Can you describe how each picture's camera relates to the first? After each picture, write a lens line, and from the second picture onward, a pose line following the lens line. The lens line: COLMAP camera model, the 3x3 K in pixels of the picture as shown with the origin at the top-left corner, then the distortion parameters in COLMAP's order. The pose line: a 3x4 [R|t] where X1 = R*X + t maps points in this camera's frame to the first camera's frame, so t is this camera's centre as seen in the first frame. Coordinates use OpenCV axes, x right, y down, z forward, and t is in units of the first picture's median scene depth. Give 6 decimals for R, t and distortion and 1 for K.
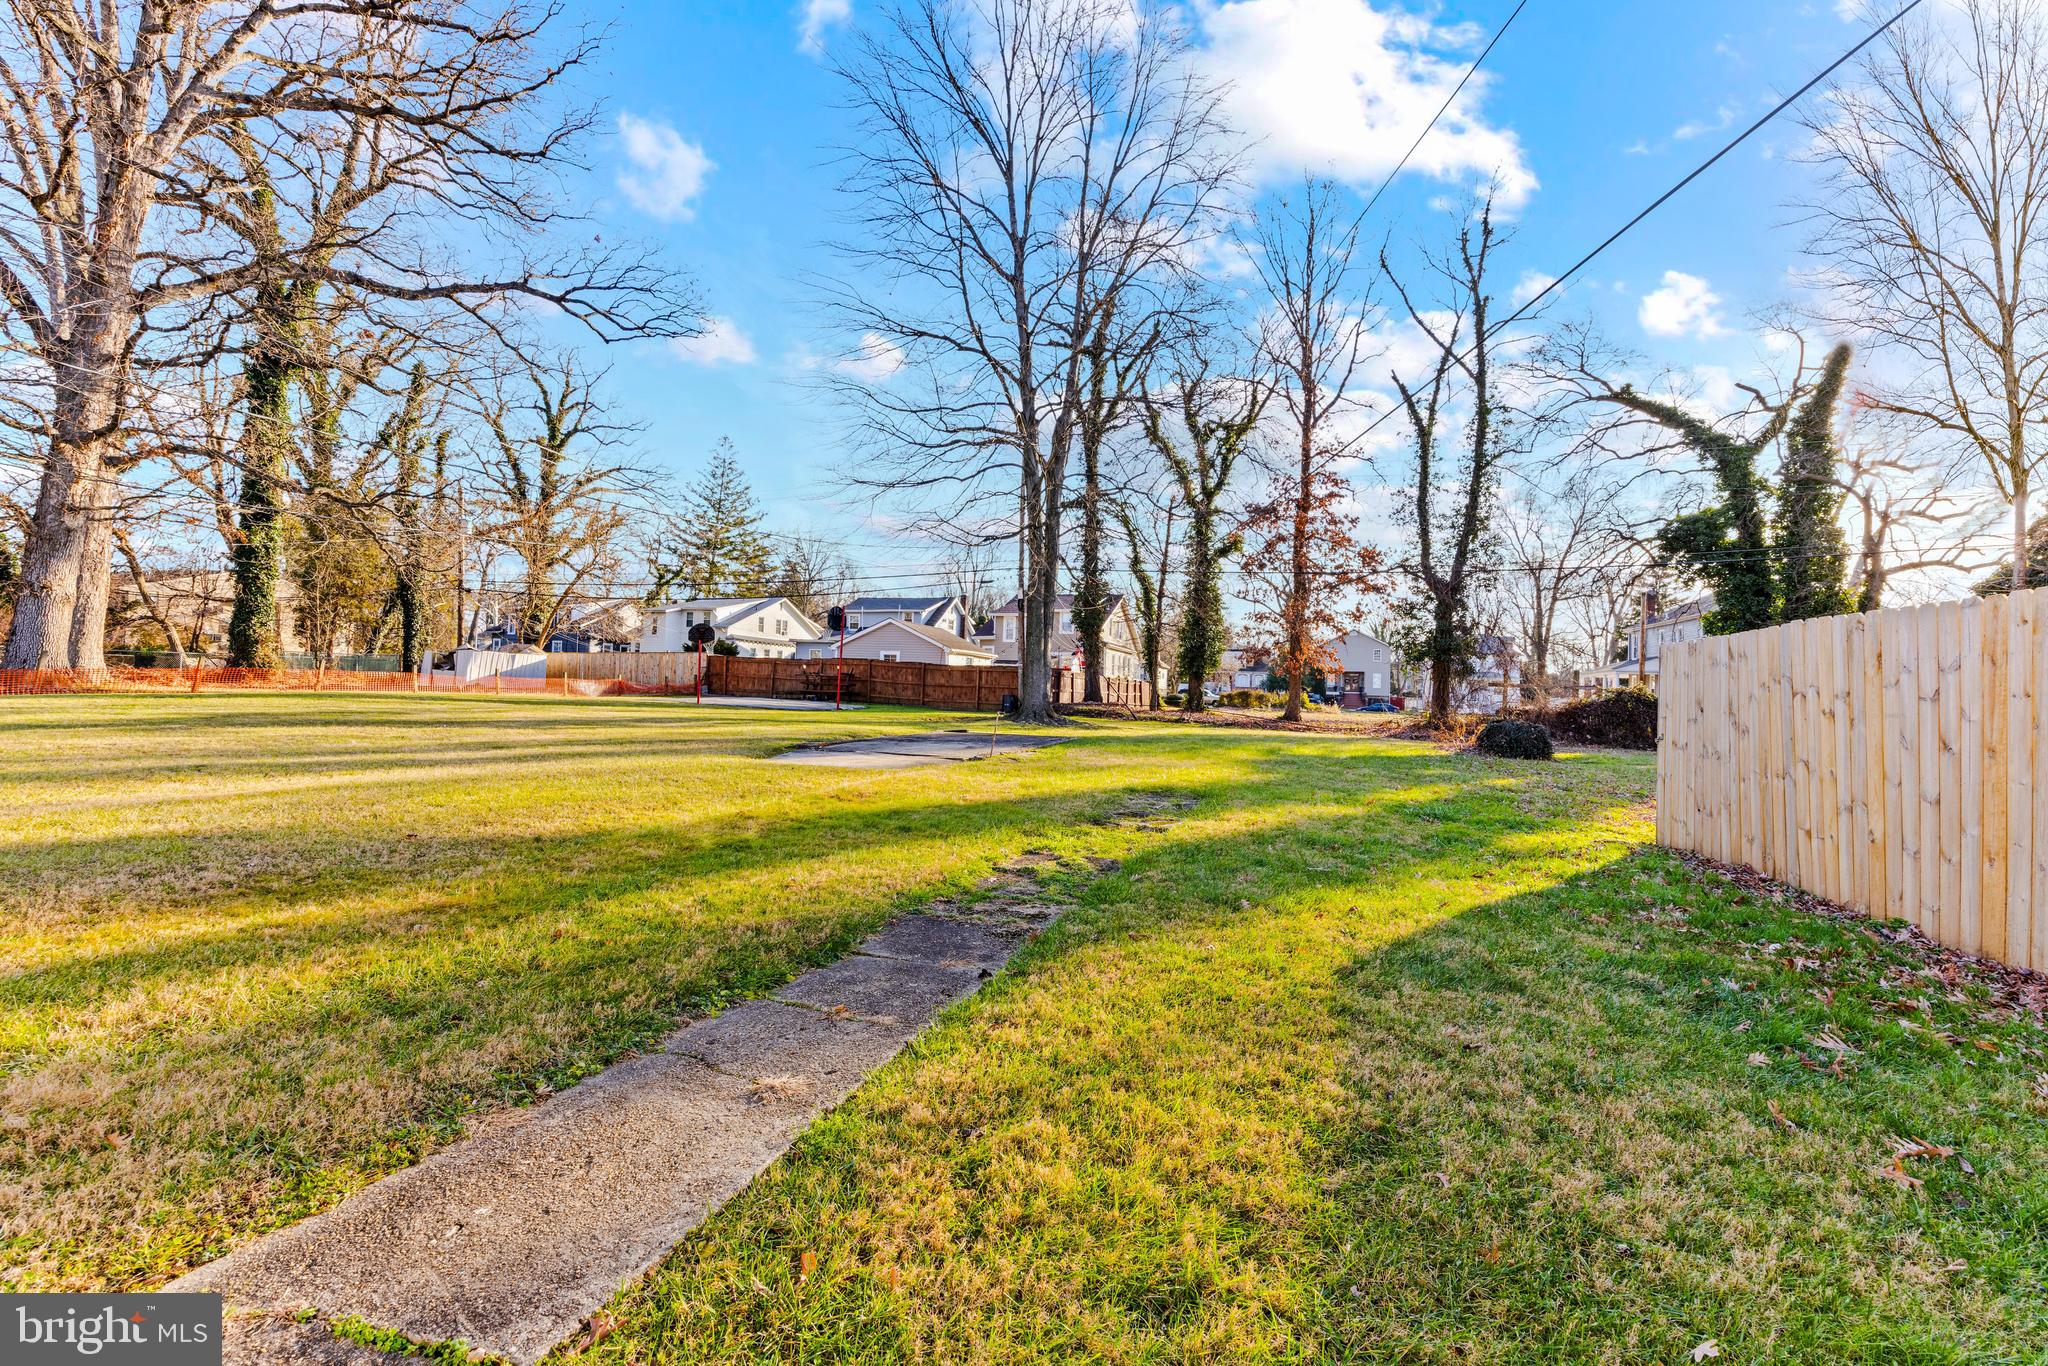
lens RADIAL K [[866.5, 0, 1025.3], [0, 866.5, 666.5], [0, 0, 1]] dist [-0.002052, -0.000174]
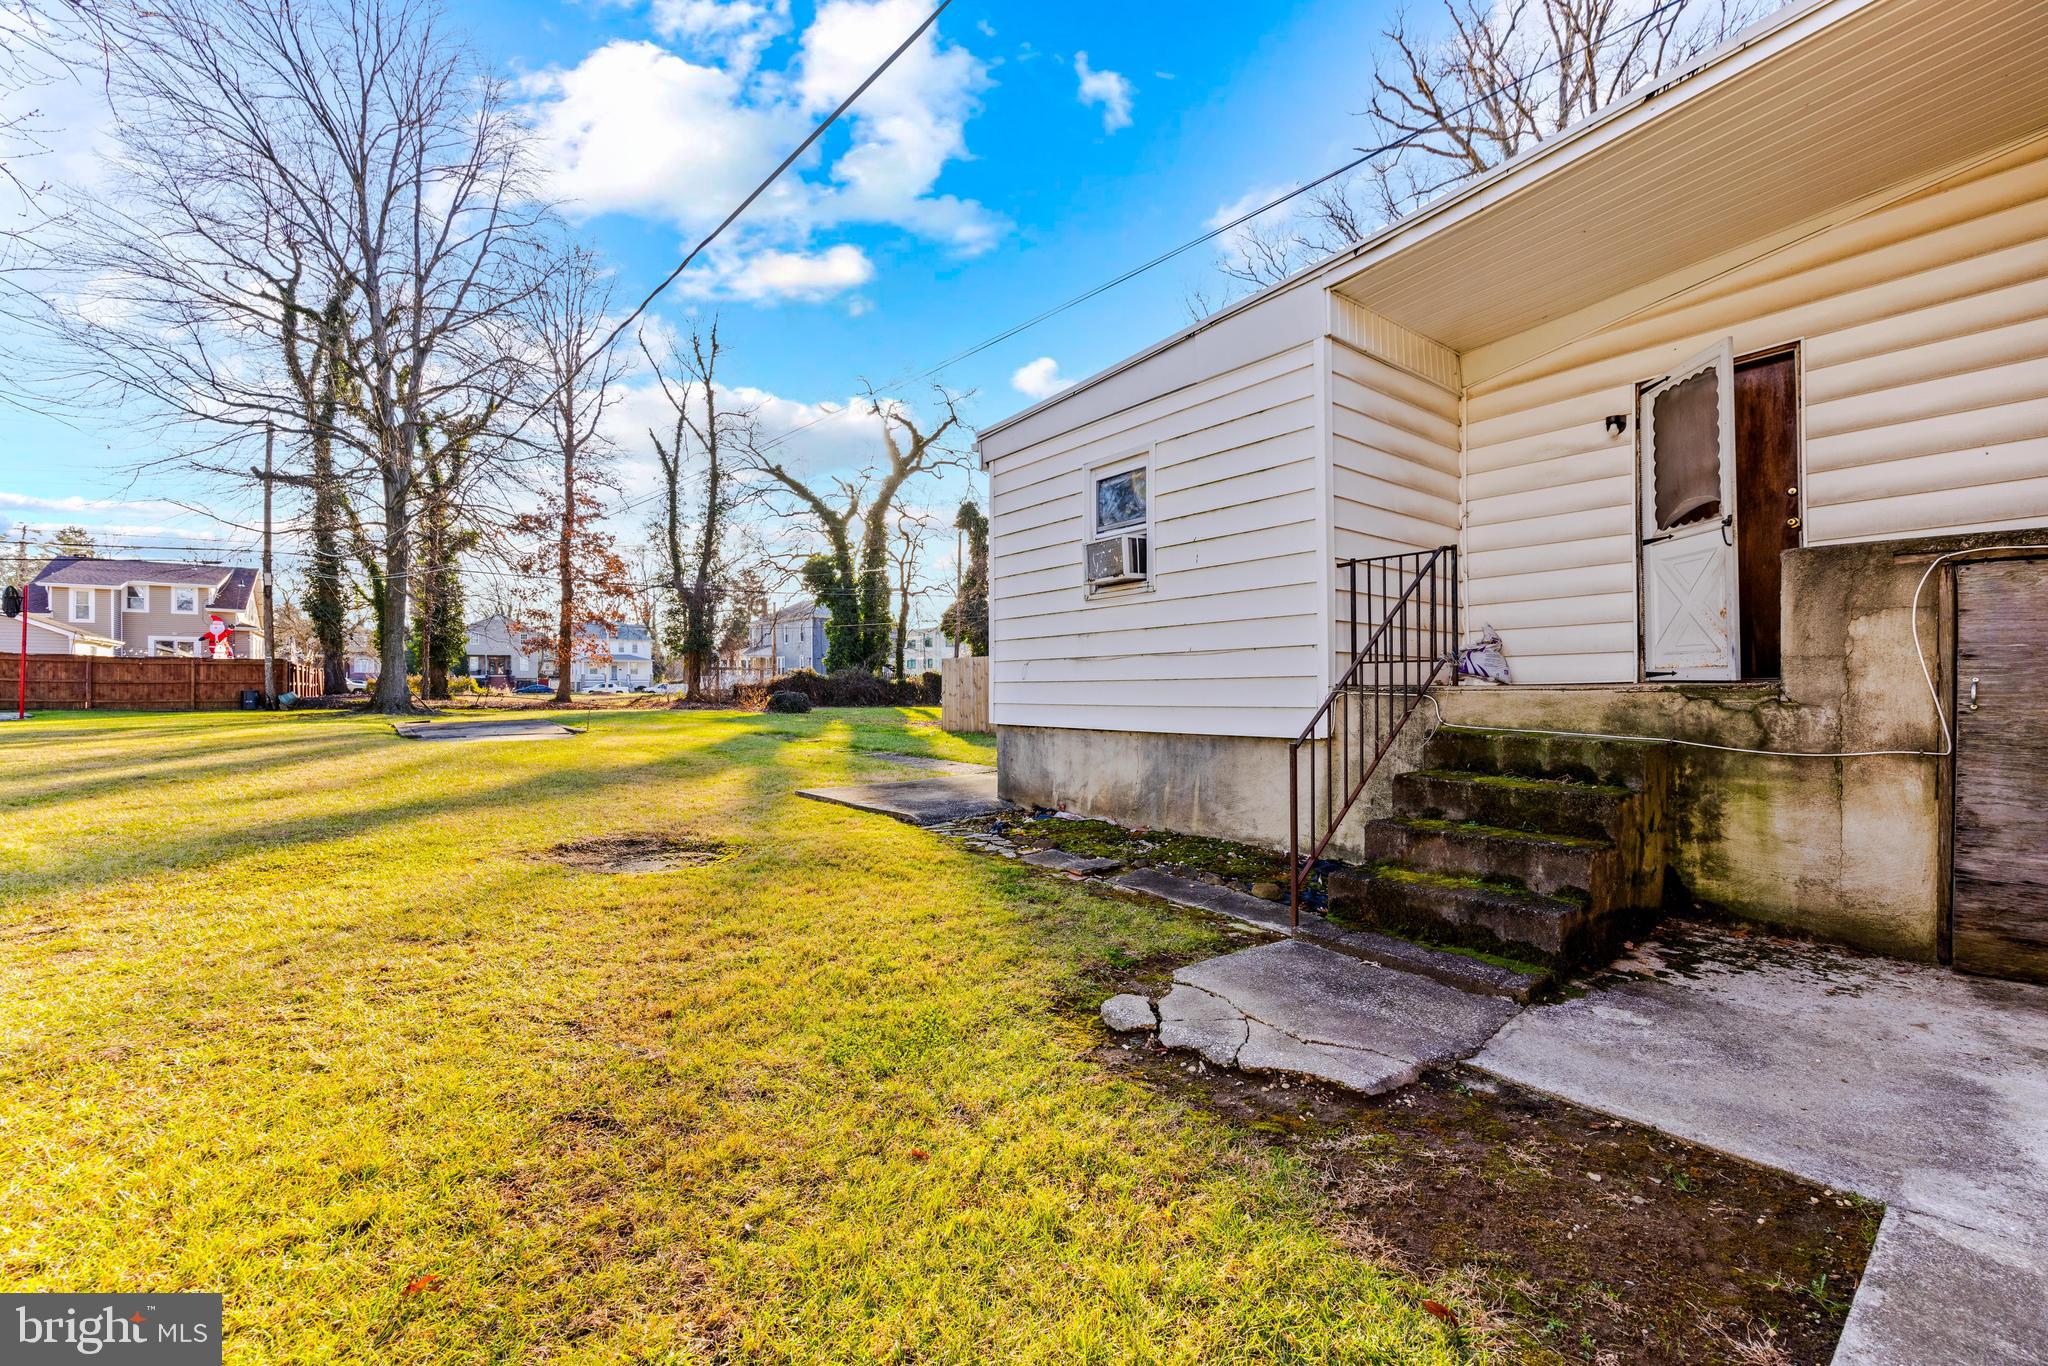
lens RADIAL K [[821.4, 0, 1025.7], [0, 821.4, 678.2], [0, 0, 1]] dist [-0.003259, -0.000308]
pose [[0.542091, -0.029192, 0.839813, -0.290295], [-0.003636, 0.999306, 0.037083, -0.014664], [-0.840312, -0.023156, 0.541608, -0.136026]]
